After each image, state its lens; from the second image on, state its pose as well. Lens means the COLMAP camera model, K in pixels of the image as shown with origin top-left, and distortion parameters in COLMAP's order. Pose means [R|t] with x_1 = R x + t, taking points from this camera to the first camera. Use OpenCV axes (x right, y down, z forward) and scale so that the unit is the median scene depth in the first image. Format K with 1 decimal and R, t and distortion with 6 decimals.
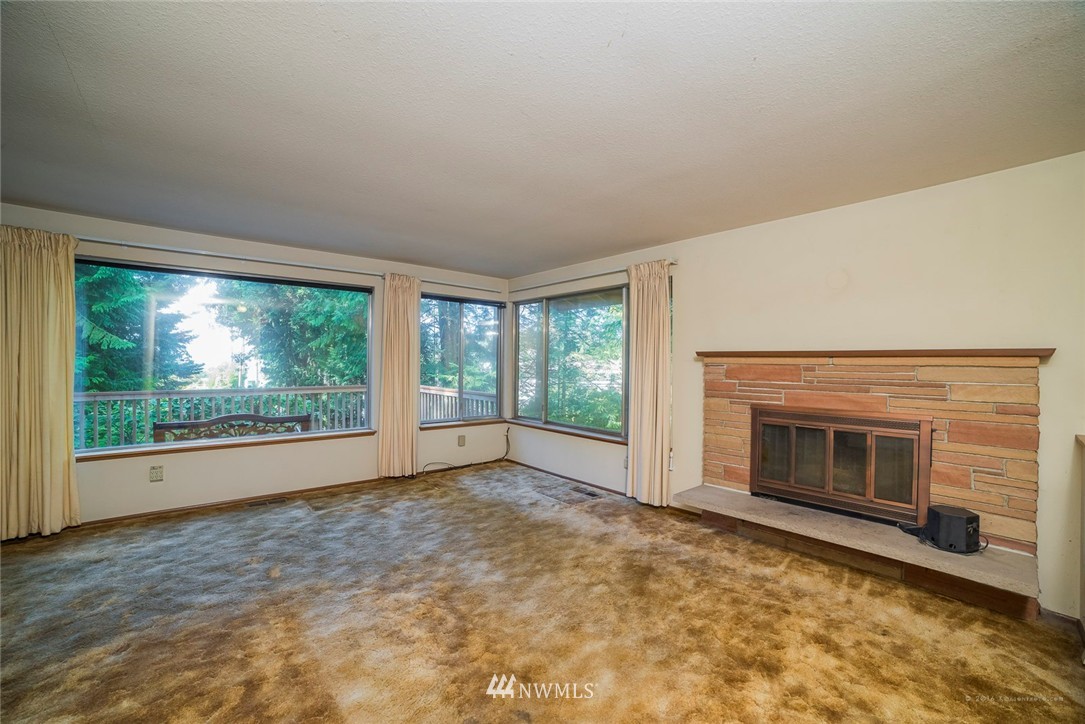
lens RADIAL K [[432.0, 0, 539.6], [0, 432.0, 362.5], [0, 0, 1]] dist [-0.094482, 0.029746]
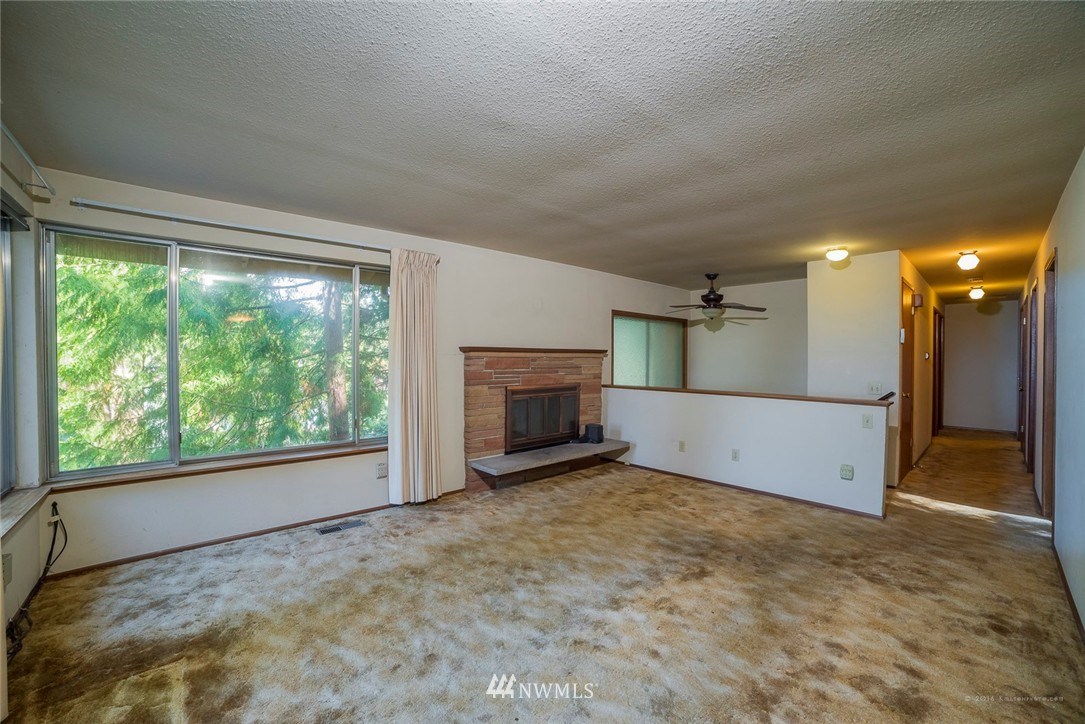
lens RADIAL K [[432.0, 0, 539.6], [0, 432.0, 362.5], [0, 0, 1]] dist [-0.094482, 0.029746]
pose [[0.003608, -0.020955, 0.999774, -0.810937], [0.000011, 0.999780, 0.020955, -0.006966], [-0.999993, -0.000064, 0.003608, 0.834645]]
